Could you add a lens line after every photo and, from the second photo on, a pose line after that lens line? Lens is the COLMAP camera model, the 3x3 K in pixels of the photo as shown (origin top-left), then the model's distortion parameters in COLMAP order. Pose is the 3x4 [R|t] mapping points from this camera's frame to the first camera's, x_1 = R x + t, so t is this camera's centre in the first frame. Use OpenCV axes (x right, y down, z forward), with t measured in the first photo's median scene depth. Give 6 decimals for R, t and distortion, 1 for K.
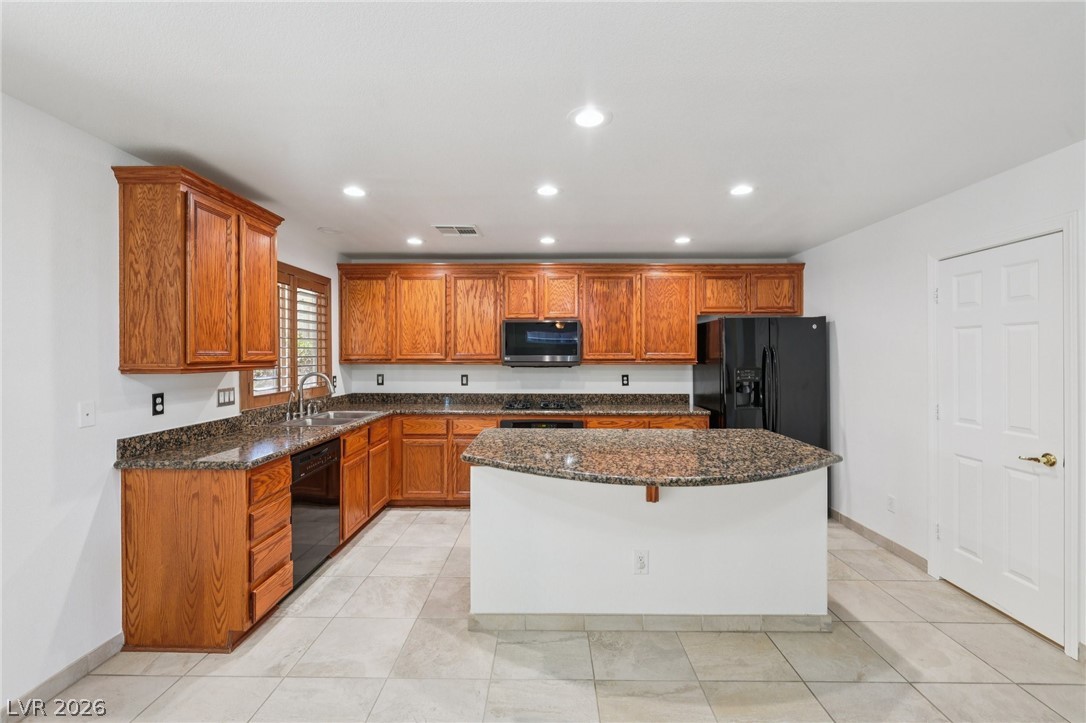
lens RADIAL K [[455.5, 0, 542.4], [0, 455.5, 354.6], [0, 0, 1]] dist [-0.000904, 0.000021]
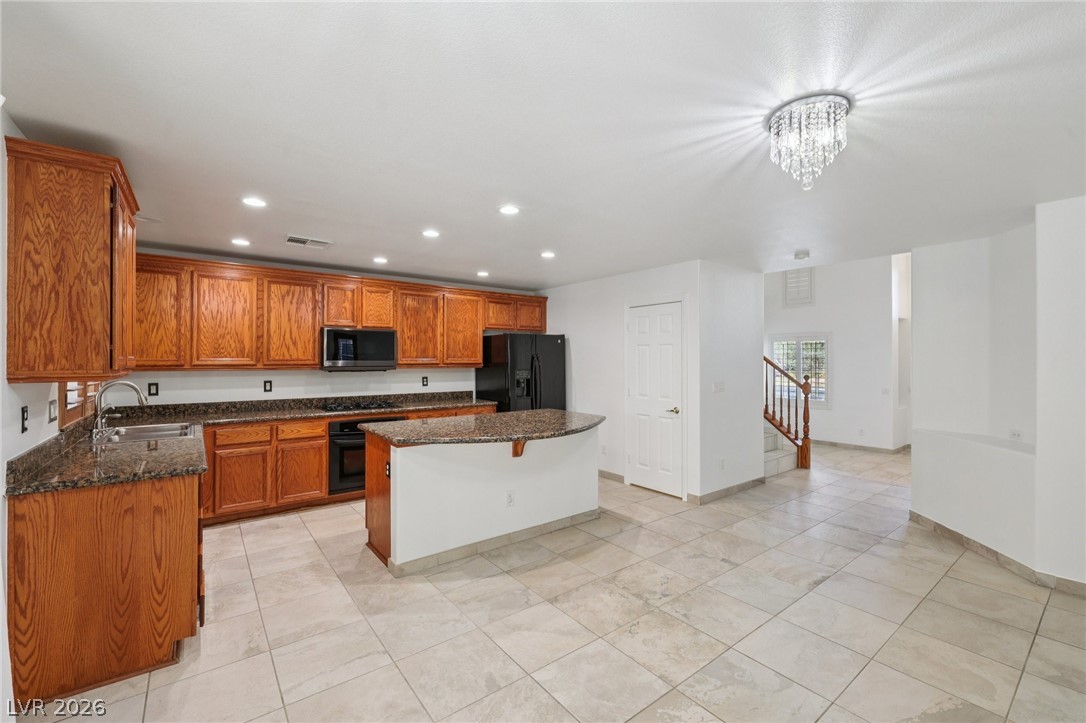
lens RADIAL K [[455.5, 0, 539.5], [0, 455.5, 357.7], [0, 0, 1]] dist [-0.000904, 0.000021]
pose [[0.787658, 0.002534, 0.616108, -0.587382], [0.000339, 0.999990, -0.004546, -0.000344], [-0.616113, 0.003789, 0.787649, -0.226379]]
